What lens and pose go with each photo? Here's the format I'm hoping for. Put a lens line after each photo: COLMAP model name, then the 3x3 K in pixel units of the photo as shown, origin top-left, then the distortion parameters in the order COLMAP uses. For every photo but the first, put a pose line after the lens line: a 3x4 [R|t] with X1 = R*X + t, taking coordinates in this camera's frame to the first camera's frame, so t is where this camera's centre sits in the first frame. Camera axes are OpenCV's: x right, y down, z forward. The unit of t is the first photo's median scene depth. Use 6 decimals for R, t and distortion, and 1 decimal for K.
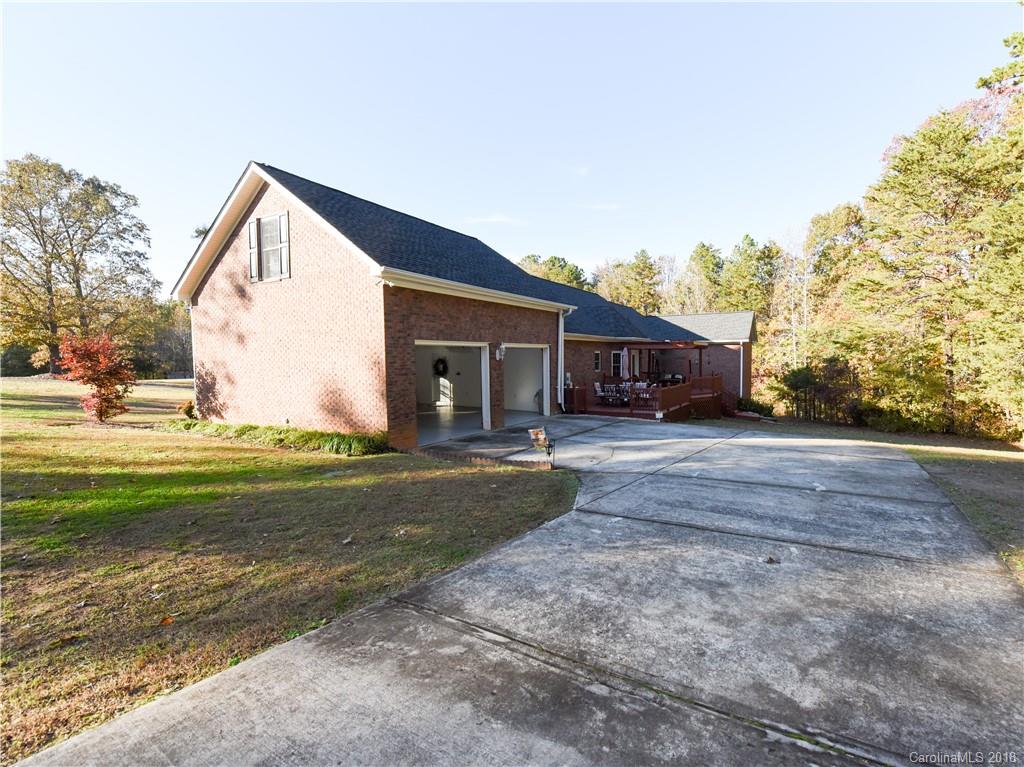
lens RADIAL K [[458.8, 0, 568.9], [0, 458.8, 386.9], [0, 0, 1]] dist [-0.027416, -0.000183]
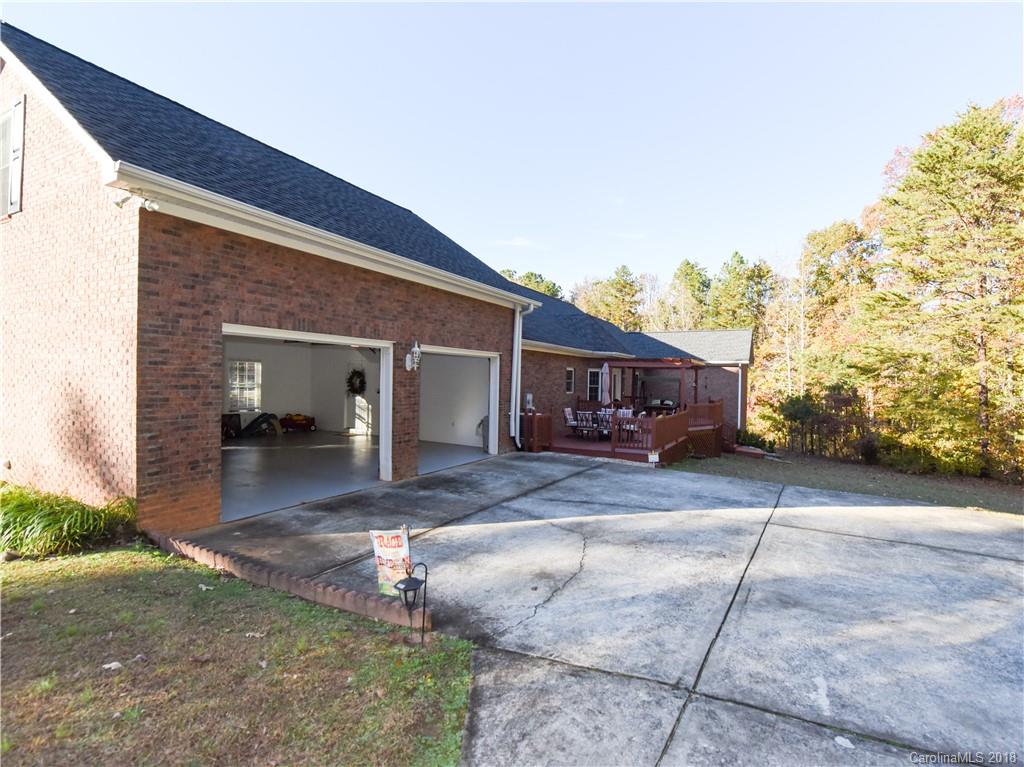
lens RADIAL K [[458.8, 0, 568.9], [0, 458.8, 386.9], [0, 0, 1]] dist [-0.027416, -0.000183]
pose [[0.998413, 0.026331, 0.049789, 0.024119], [-0.023805, 0.998433, -0.050649, -0.005802], [-0.051045, 0.049384, 0.997475, 0.237537]]
